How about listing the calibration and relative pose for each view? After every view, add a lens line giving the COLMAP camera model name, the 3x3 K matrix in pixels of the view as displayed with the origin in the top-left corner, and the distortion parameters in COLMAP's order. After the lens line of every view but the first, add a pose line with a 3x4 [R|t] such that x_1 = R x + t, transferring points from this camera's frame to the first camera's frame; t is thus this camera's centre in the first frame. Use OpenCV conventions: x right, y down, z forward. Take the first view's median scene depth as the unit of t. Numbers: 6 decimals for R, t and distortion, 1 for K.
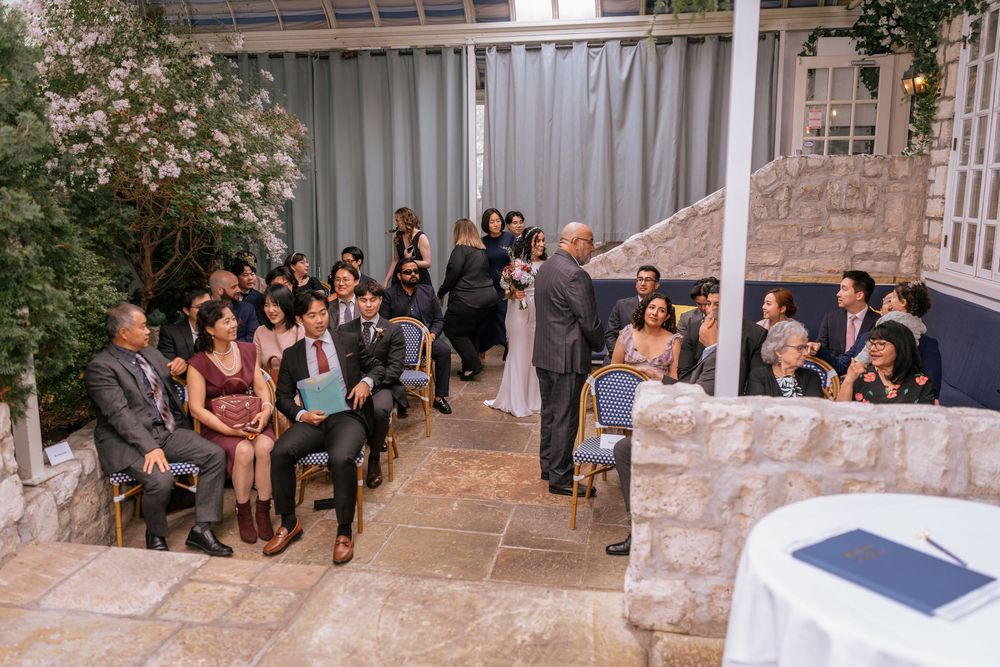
lens RADIAL K [[810.7, 0, 508.0], [0, 810.7, 326.1], [0, 0, 1]] dist [-0.005850, 0.001373]
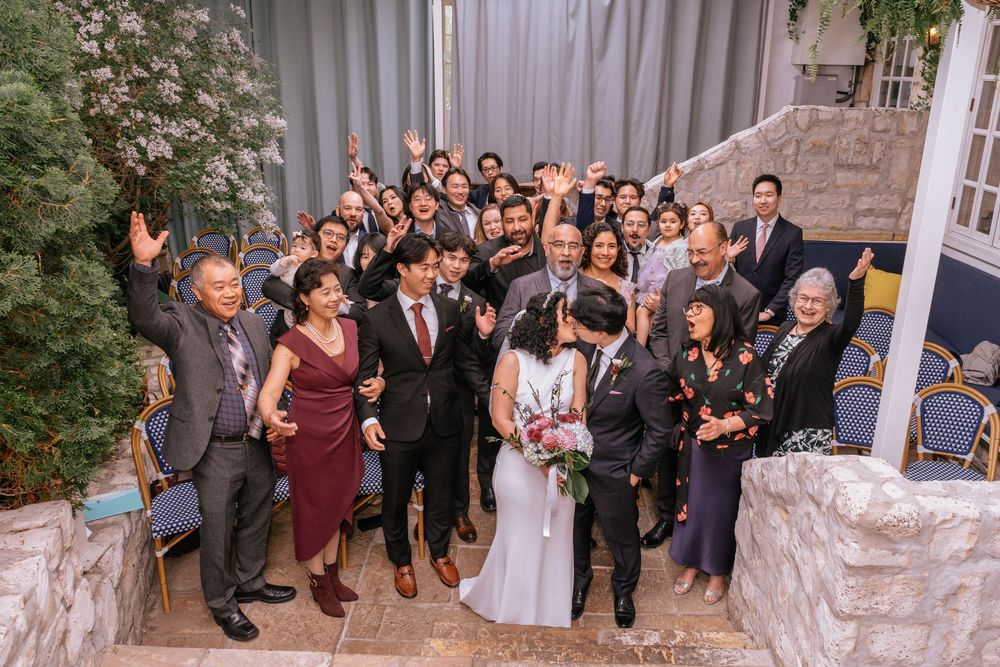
lens RADIAL K [[810.7, 0, 502.7], [0, 810.7, 335.8], [0, 0, 1]] dist [-0.005850, 0.001373]
pose [[0.988265, -0.035000, 0.148686, -0.184312], [0.010794, 0.986962, 0.160588, -0.122990], [-0.152369, -0.157099, 0.975758, 0.093177]]
